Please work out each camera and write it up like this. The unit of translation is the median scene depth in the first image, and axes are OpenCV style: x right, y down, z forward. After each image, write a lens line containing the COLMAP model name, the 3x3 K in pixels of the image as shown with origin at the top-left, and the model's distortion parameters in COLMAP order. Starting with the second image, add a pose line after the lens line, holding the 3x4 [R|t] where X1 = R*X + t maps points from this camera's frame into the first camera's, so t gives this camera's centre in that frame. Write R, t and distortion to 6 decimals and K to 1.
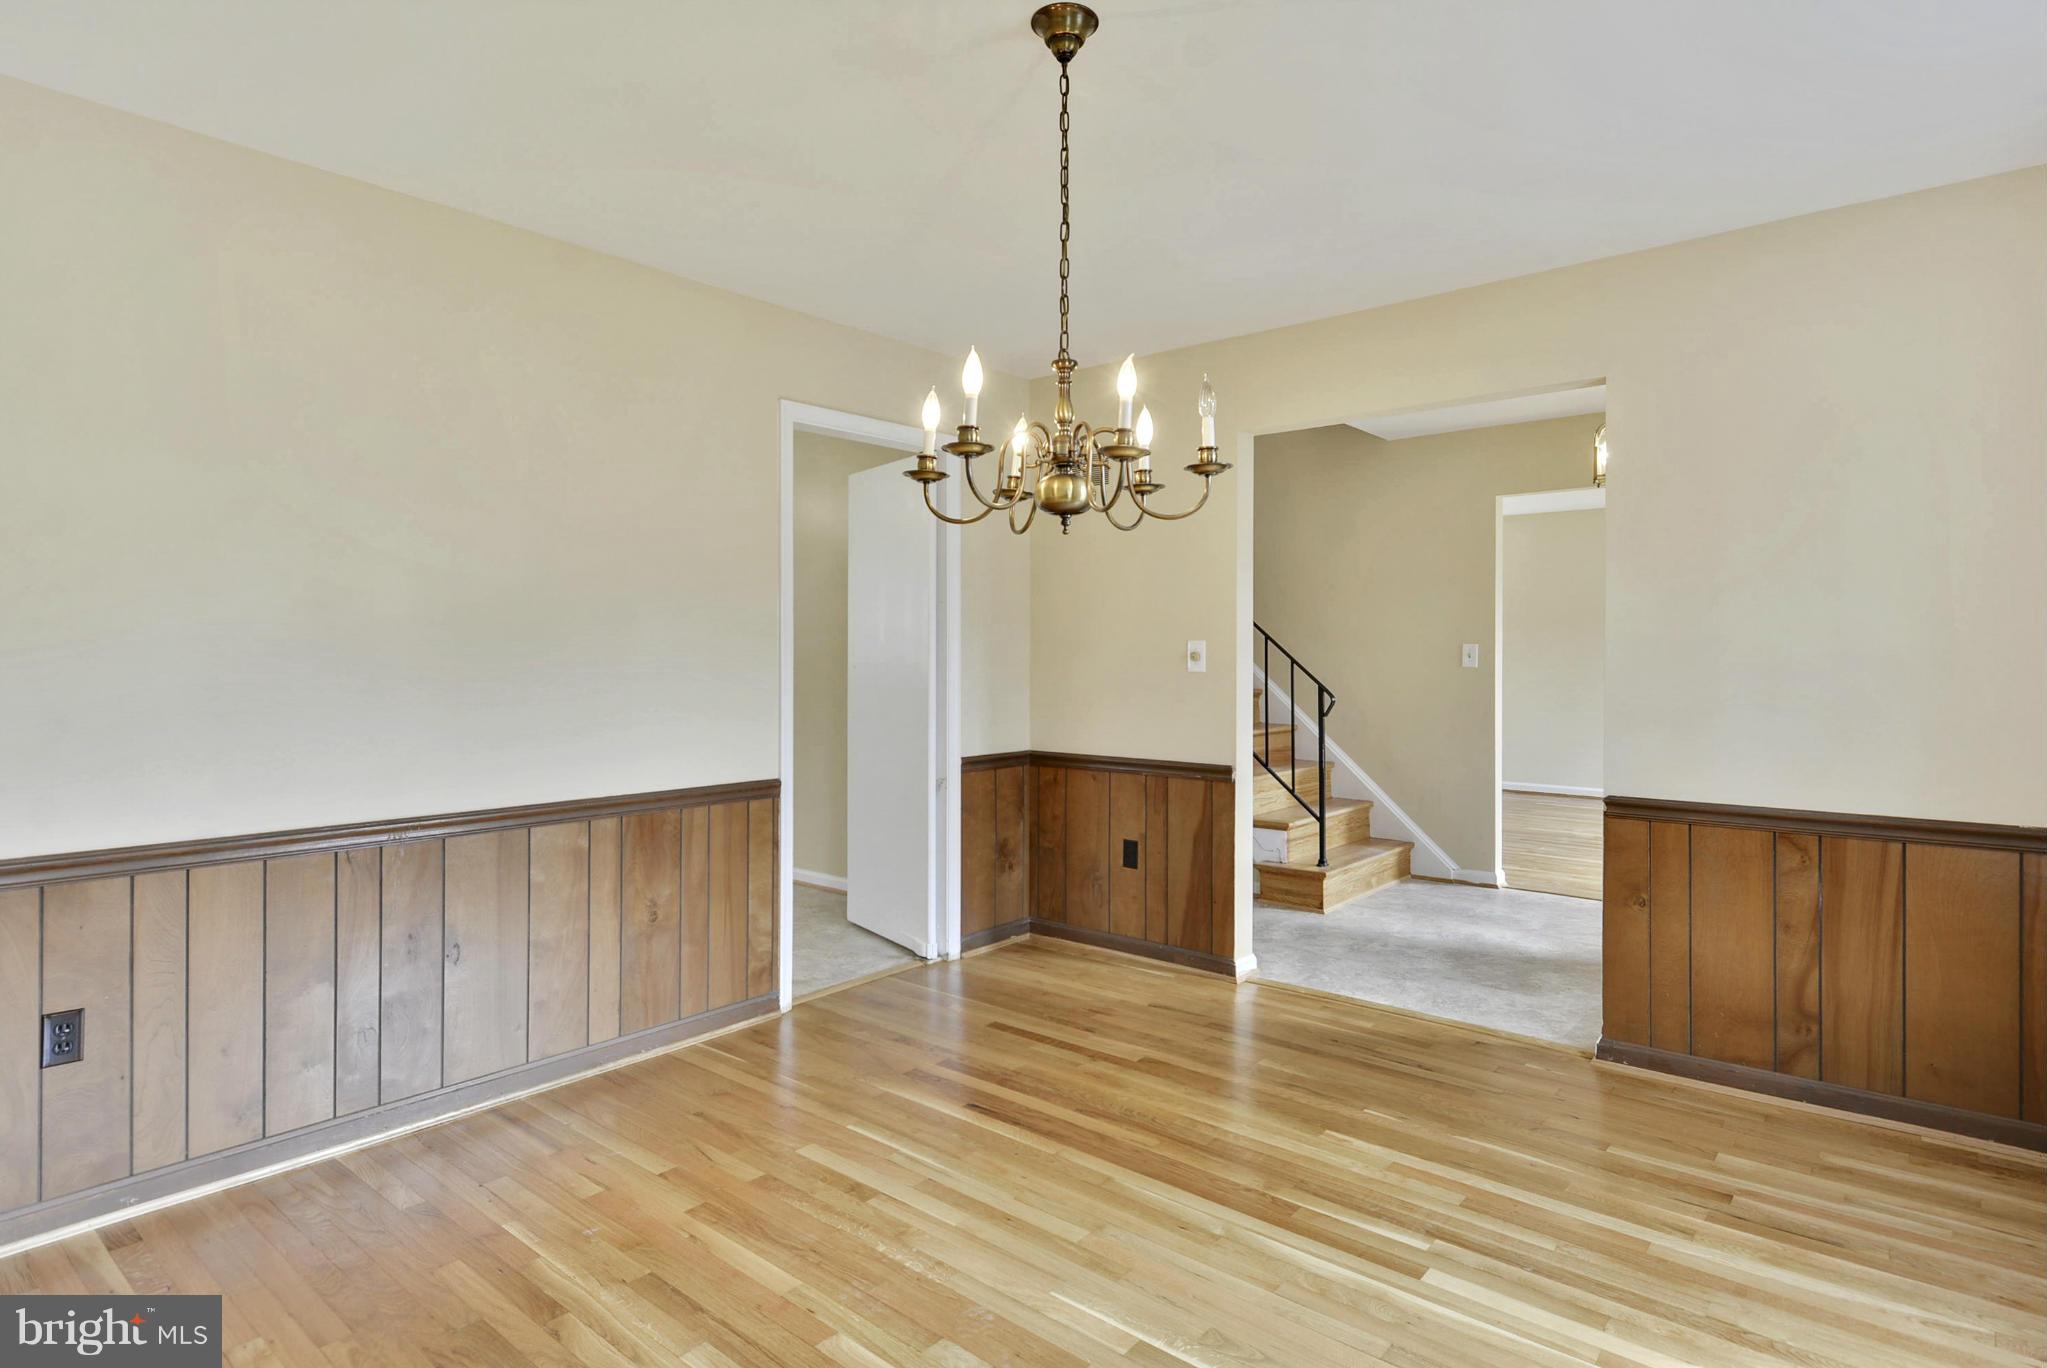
lens RADIAL K [[1078.1, 0, 1024.6], [0, 1078.1, 673.4], [0, 0, 1]] dist [0.017753, -0.020210]
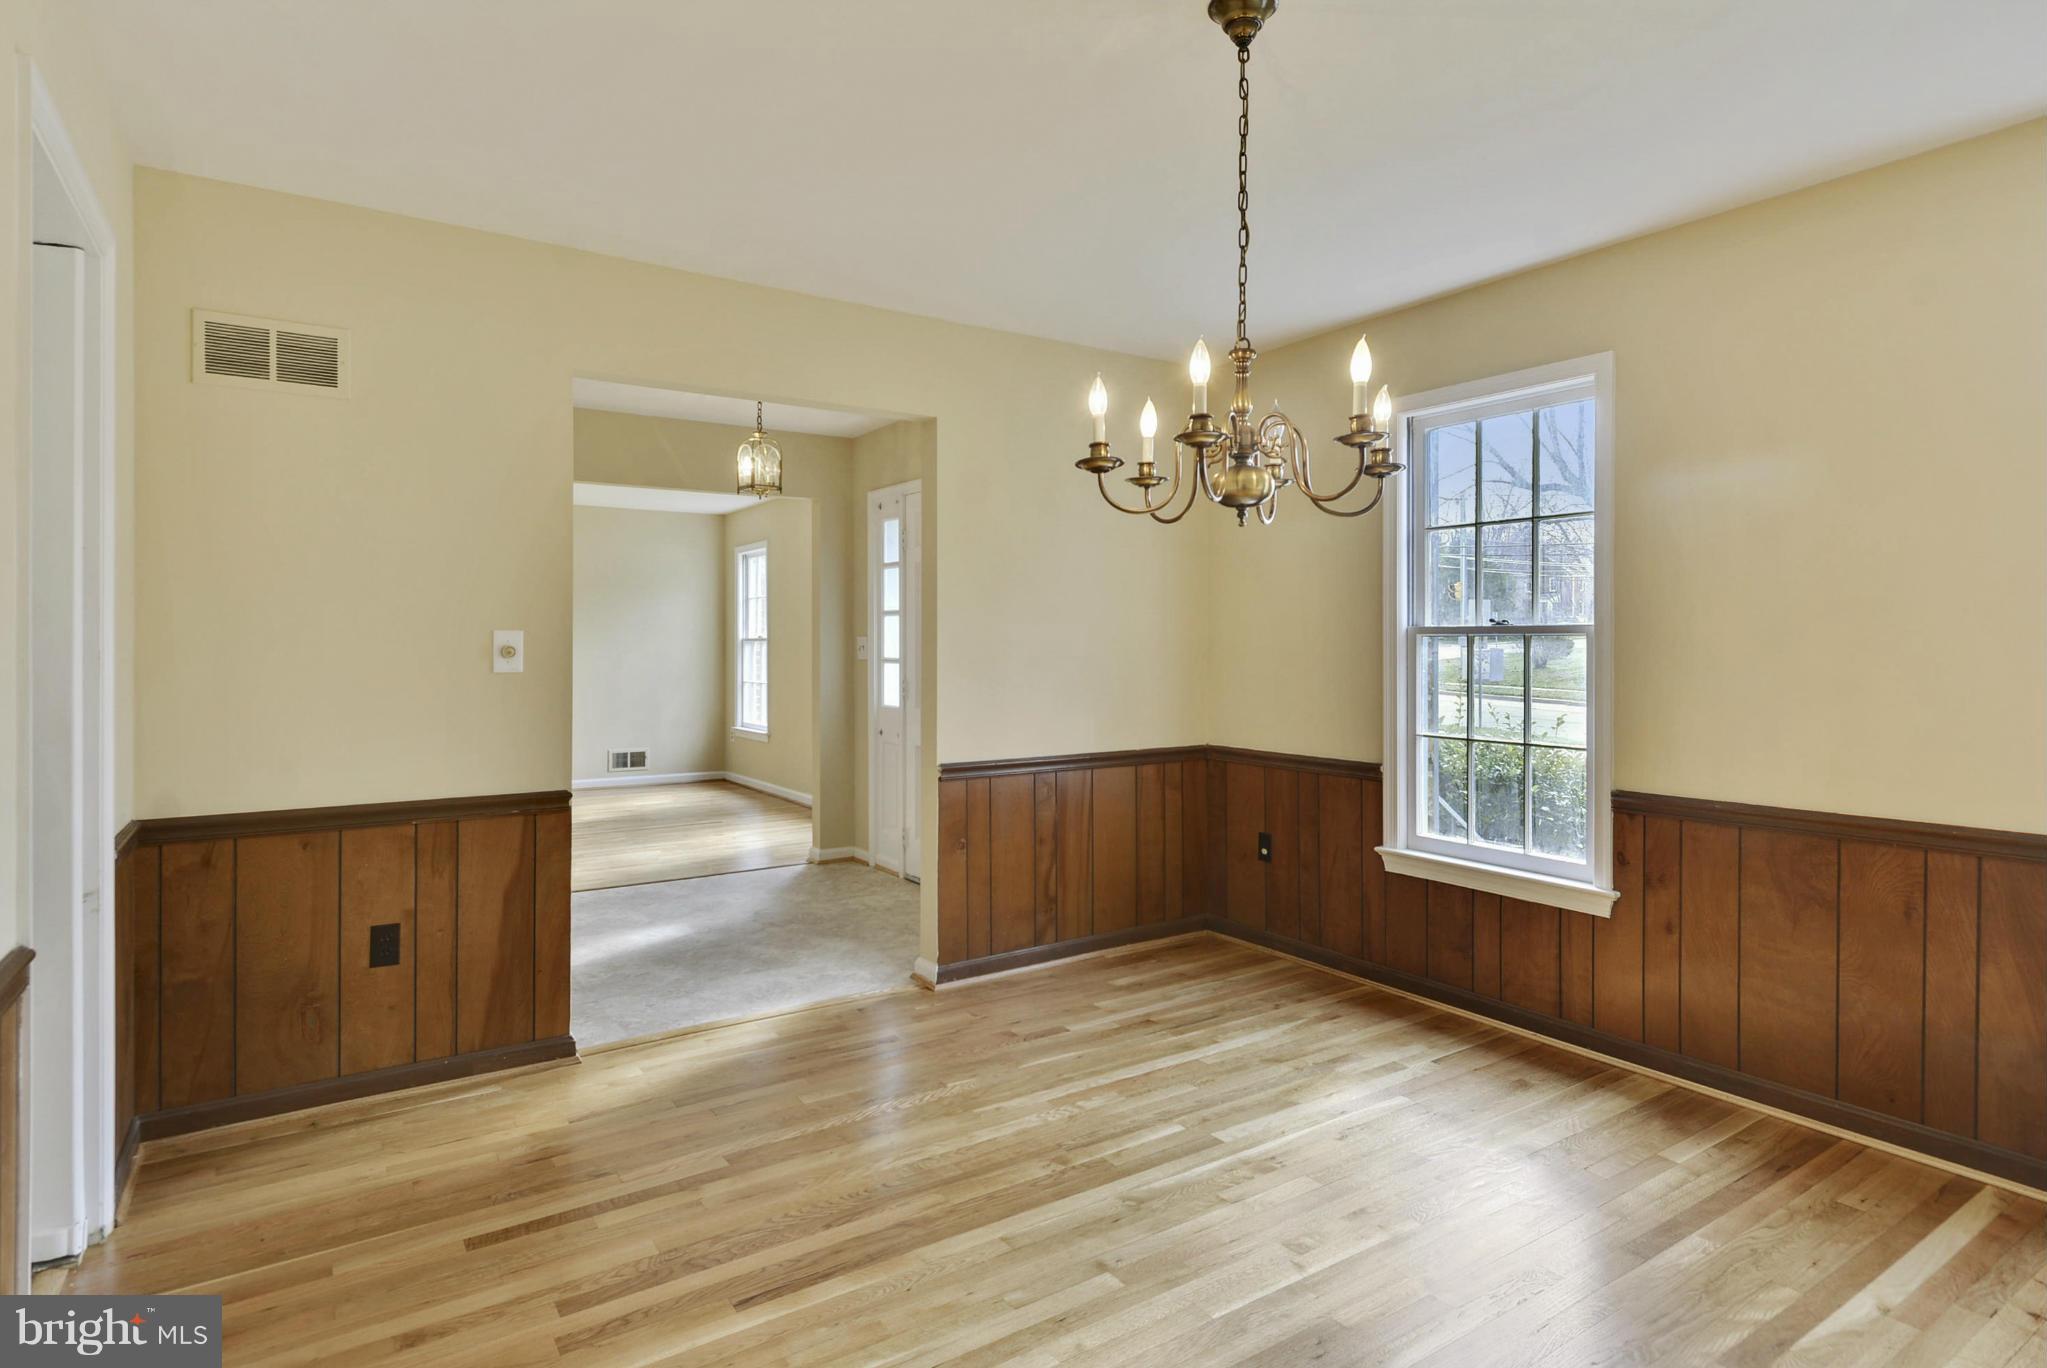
lens RADIAL K [[1095.5, 0, 1029.2], [0, 1095.5, 666.8], [0, 0, 1]] dist [0.006617, -0.000065]
pose [[0.268422, -0.020295, 0.963088, -0.625545], [0.018504, 0.999702, 0.015909, -0.014104], [-0.963124, 0.013551, 0.268718, 0.588959]]
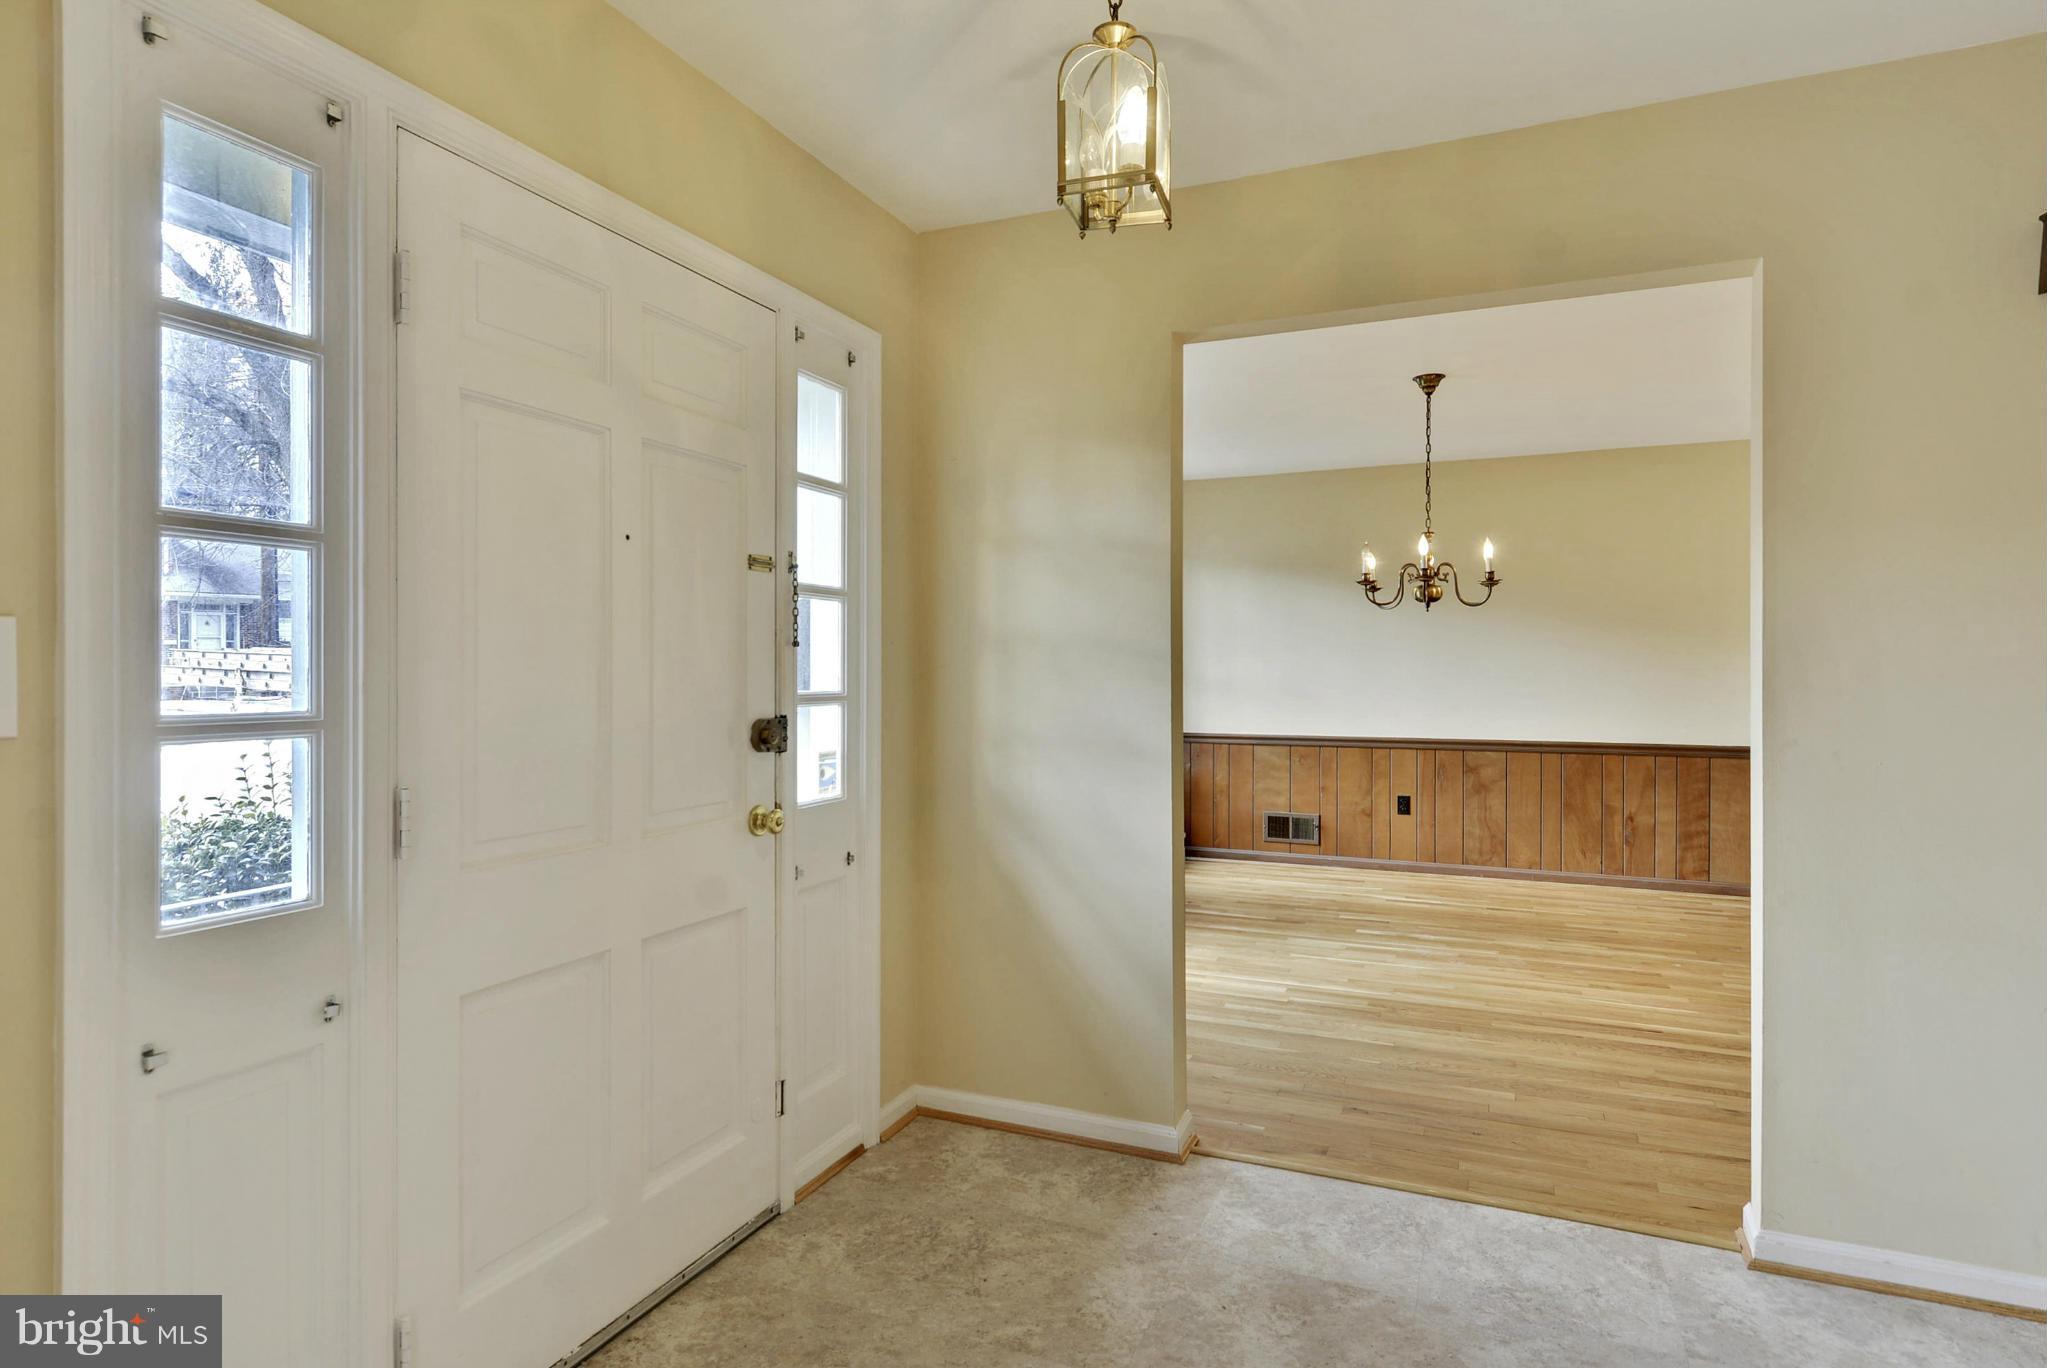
lens RADIAL K [[1078.1, 0, 1024.6], [0, 1078.1, 673.4], [0, 0, 1]] dist [0.017753, -0.020210]
pose [[-0.957751, 0.003834, -0.287574, 0.937009], [-0.003019, 0.999722, 0.023384, -0.035720], [0.287584, 0.023264, -0.957473, 1.845420]]
